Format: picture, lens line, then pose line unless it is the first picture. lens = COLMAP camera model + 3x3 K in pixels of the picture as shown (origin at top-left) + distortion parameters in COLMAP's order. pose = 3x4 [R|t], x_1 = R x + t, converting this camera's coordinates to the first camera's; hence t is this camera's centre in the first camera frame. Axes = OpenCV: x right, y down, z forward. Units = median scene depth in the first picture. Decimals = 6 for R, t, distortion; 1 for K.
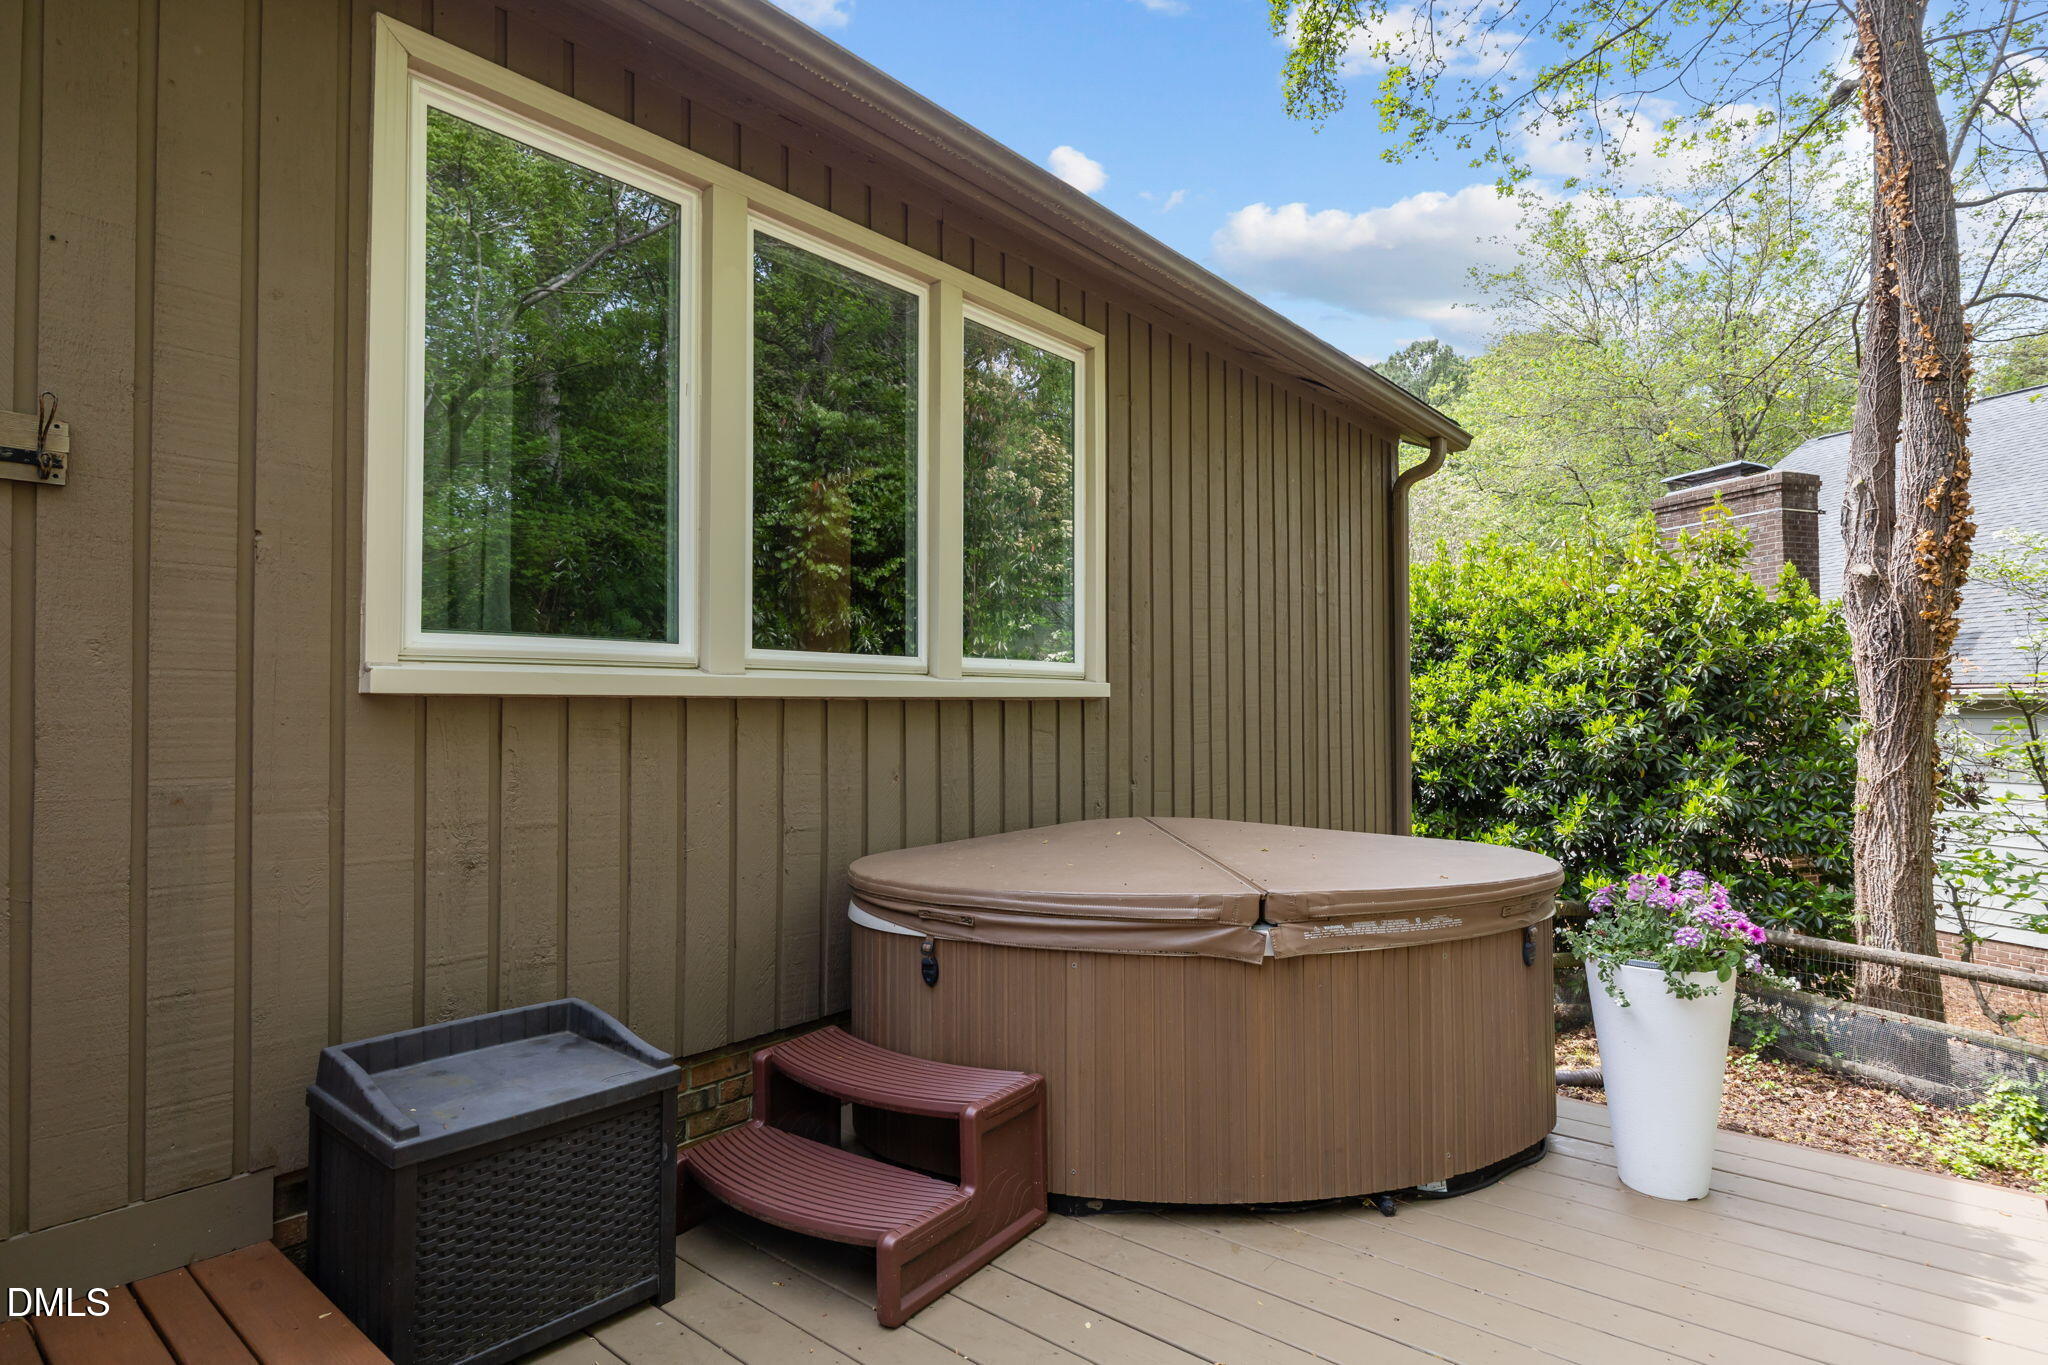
lens RADIAL K [[1062.2, 0, 1024.8], [0, 1062.2, 688.3], [0, 0, 1]] dist [-0.000369, -0.000040]
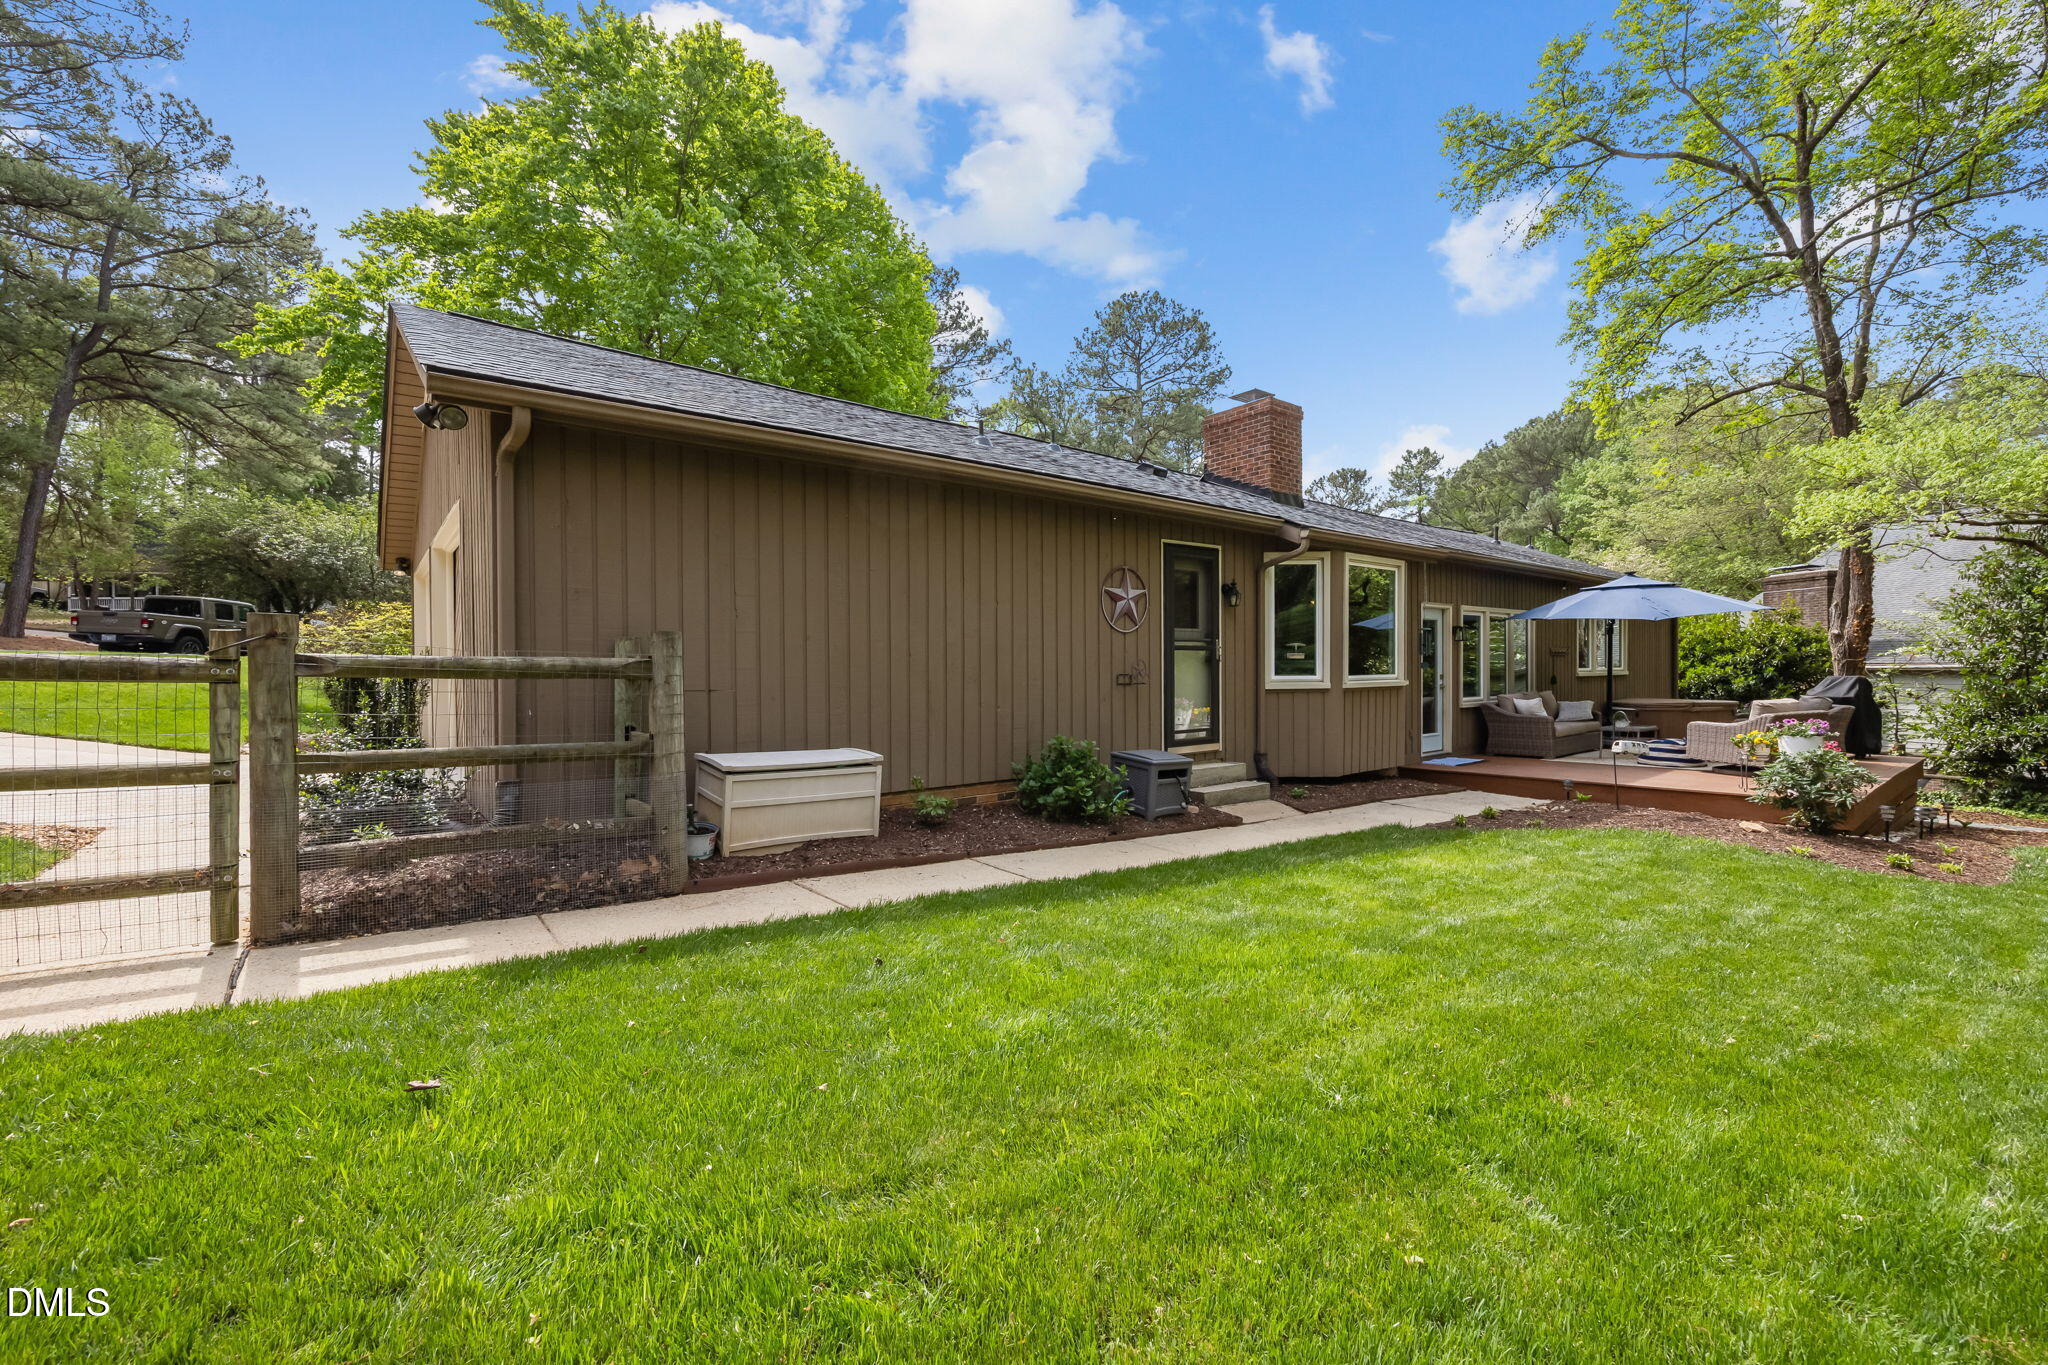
lens RADIAL K [[813.7, 0, 1023.2], [0, 813.7, 677.0], [0, 0, 1]] dist [-0.005084, -0.000757]
pose [[0.977815, 0.001177, -0.209467, -0.923654], [0.003868, 0.999712, 0.023676, -0.035314], [0.209435, -0.023961, 0.977529, -1.605816]]
